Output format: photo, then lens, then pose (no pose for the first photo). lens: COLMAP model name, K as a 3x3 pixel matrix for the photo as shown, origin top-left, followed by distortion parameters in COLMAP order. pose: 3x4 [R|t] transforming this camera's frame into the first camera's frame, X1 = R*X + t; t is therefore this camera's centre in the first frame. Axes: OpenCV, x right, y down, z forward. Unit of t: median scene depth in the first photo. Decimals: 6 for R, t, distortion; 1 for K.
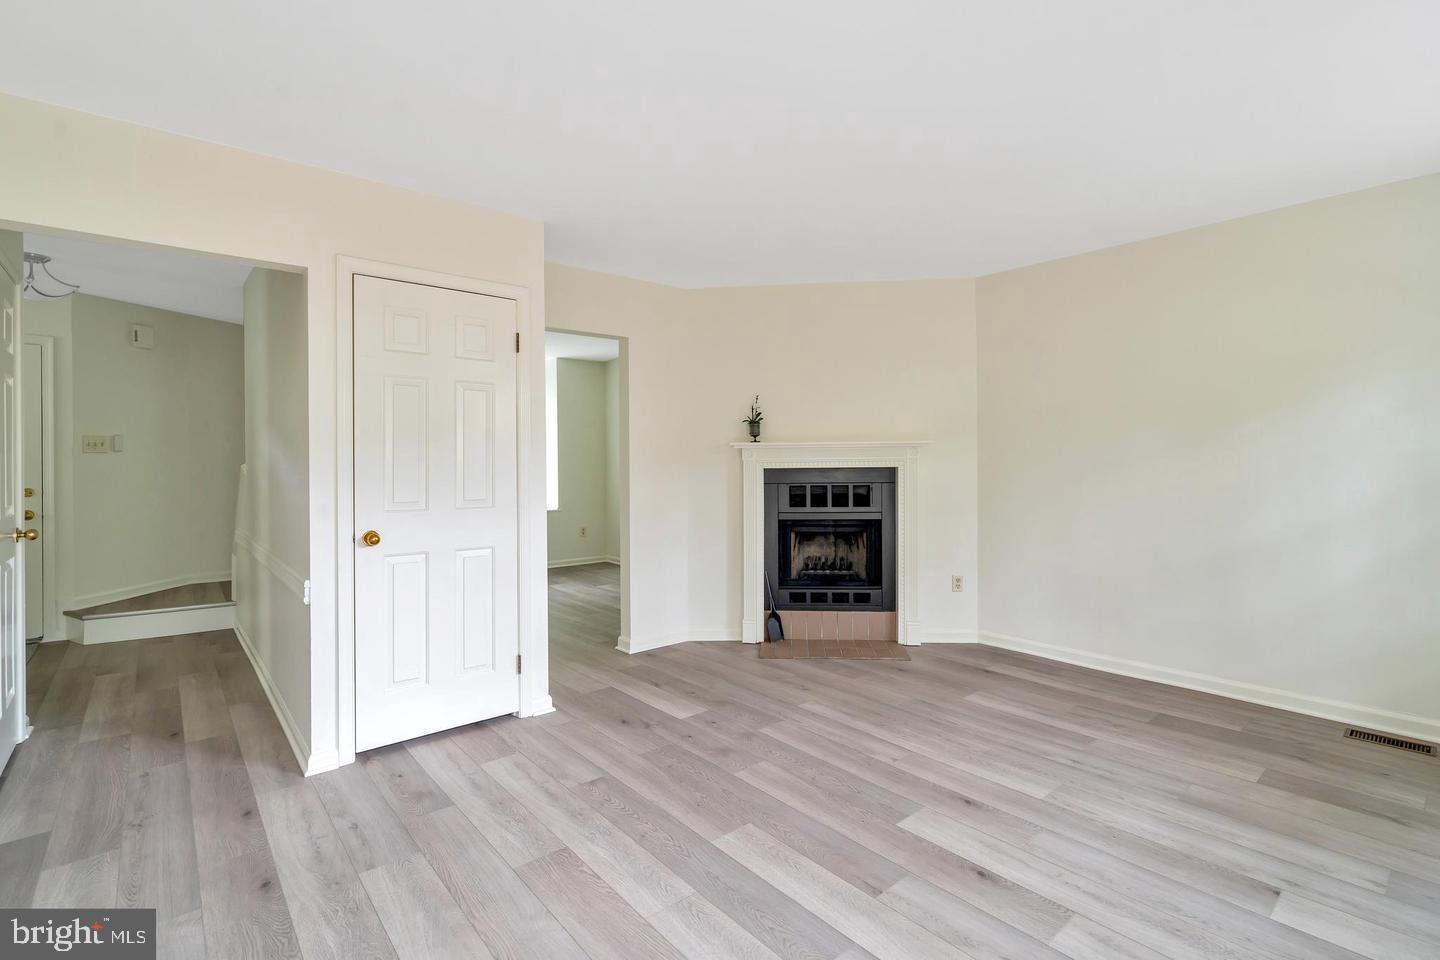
lens RADIAL K [[653.8, 0, 732.3], [0, 653.8, 468.4], [0, 0, 1]] dist [-0.003957, 0.001202]
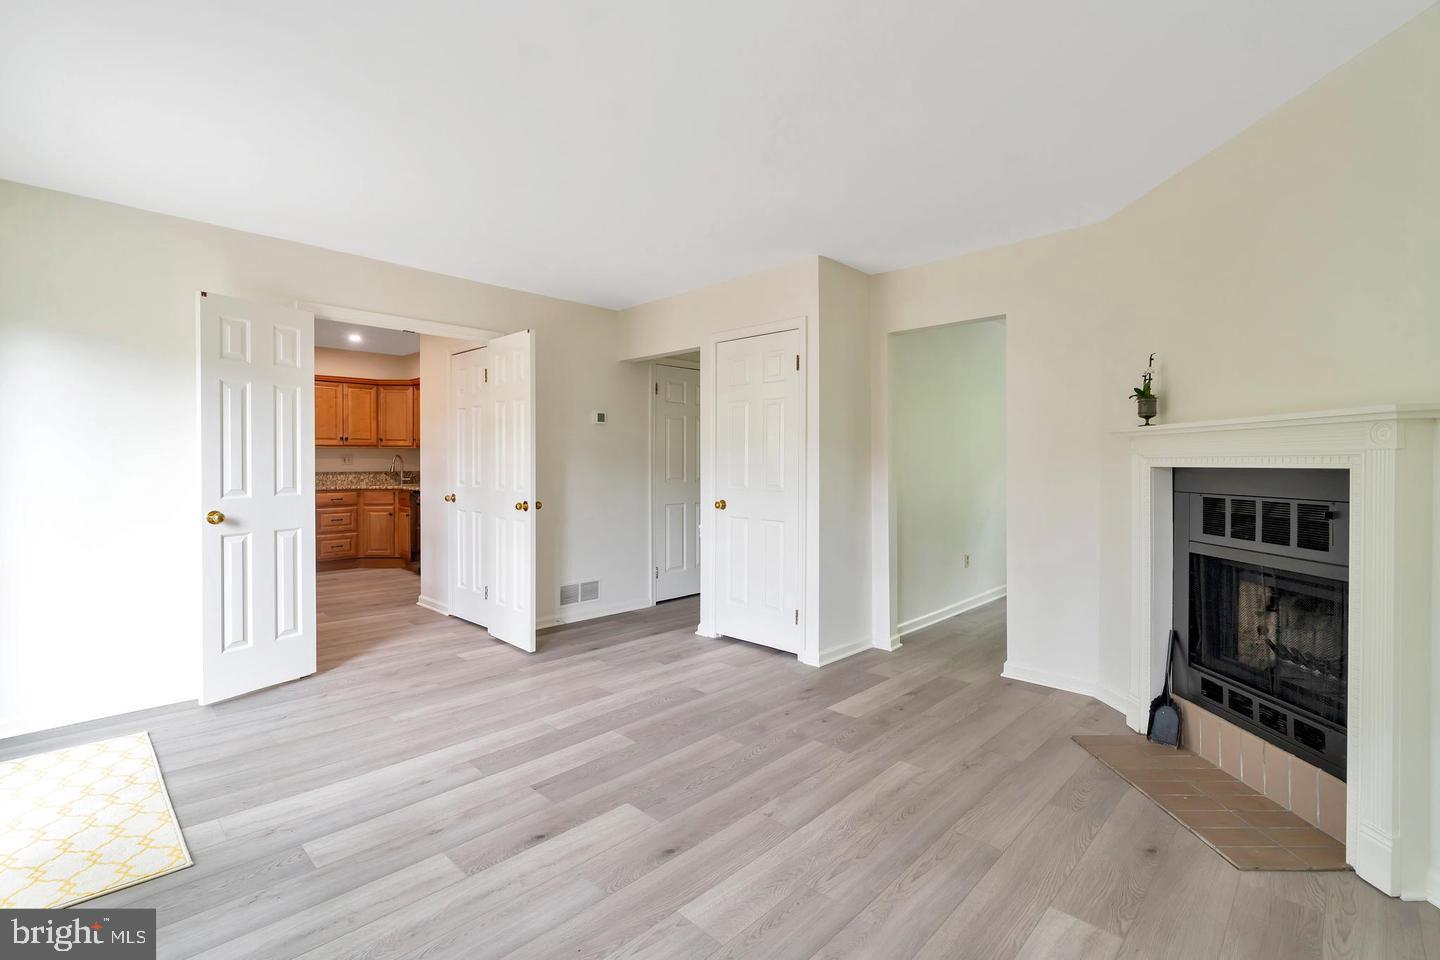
lens RADIAL K [[653.8, 0, 729.0], [0, 653.8, 469.3], [0, 0, 1]] dist [-0.003957, 0.001202]
pose [[0.092846, 0.018766, -0.995504, 0.787390], [-0.008250, 0.999803, 0.018077, -0.007682], [0.995646, 0.006534, 0.092983, 0.640977]]
